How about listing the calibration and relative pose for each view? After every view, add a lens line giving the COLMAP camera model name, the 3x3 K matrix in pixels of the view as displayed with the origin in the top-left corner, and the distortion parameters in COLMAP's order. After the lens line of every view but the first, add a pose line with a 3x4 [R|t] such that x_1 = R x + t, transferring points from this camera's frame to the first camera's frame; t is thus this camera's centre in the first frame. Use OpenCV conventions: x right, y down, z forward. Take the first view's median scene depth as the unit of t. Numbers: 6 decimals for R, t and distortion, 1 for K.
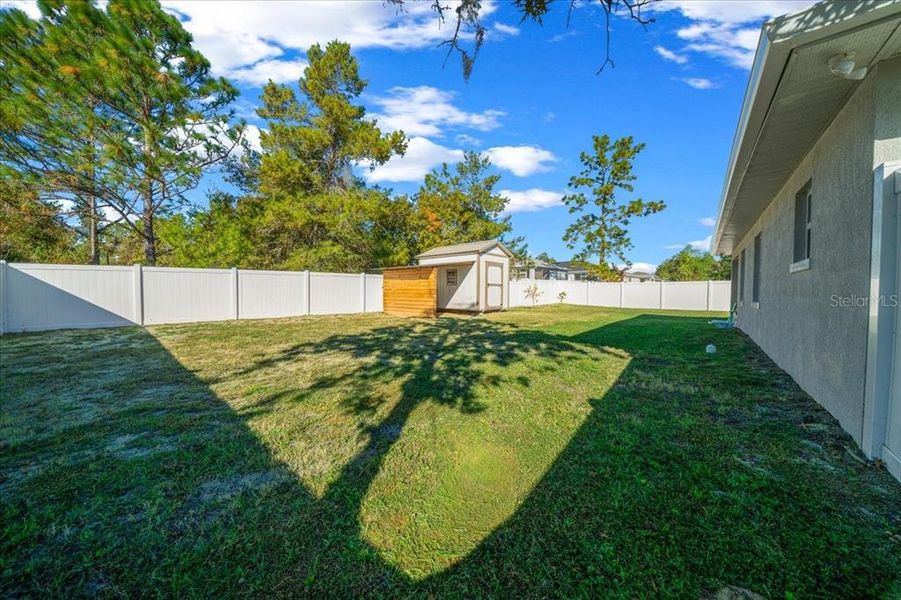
lens RADIAL K [[307.1, 0, 450.5], [0, 307.1, 300.0], [0, 0, 1]] dist [-0.000121, -0.000006]
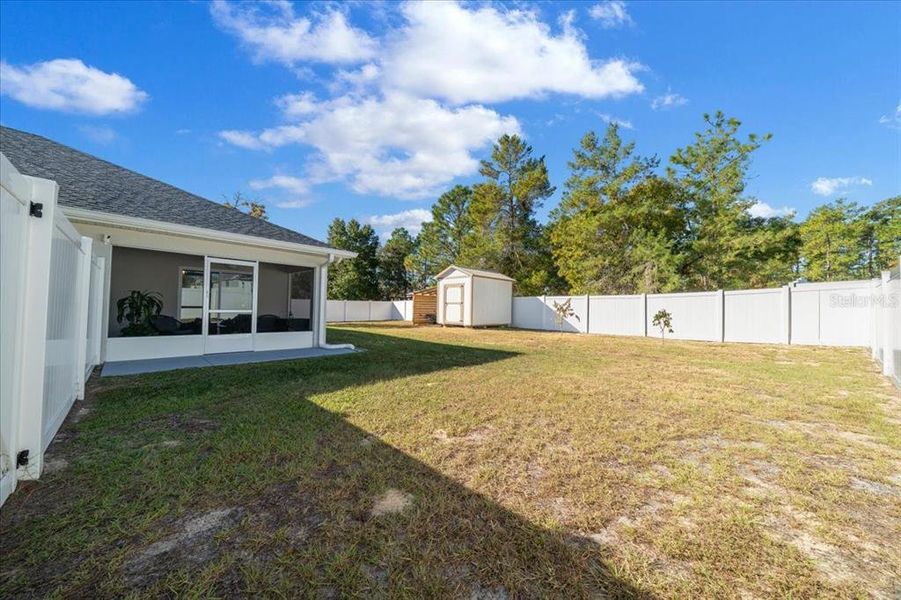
lens RADIAL K [[307.1, 0, 450.5], [0, 307.1, 300.0], [0, 0, 1]] dist [-0.000121, -0.000006]
pose [[-0.072430, -0.036025, -0.996723, 1.282543], [-0.039245, 0.998676, -0.033244, -0.022338], [0.996601, 0.036709, -0.073748, 1.056587]]
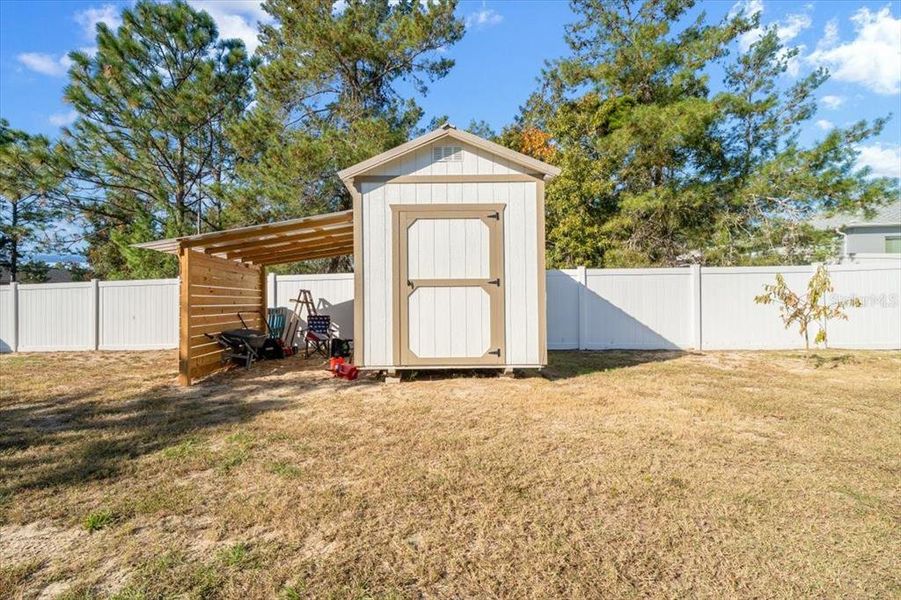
lens RADIAL K [[436.7, 0, 450.5], [0, 436.7, 300.0], [0, 0, 1]] dist [-0.000191, -0.000018]
pose [[0.633150, -0.017575, -0.773829, 0.454363], [-0.001446, 0.999714, -0.023888, -0.023700], [0.774028, 0.016244, 0.632943, 0.728520]]
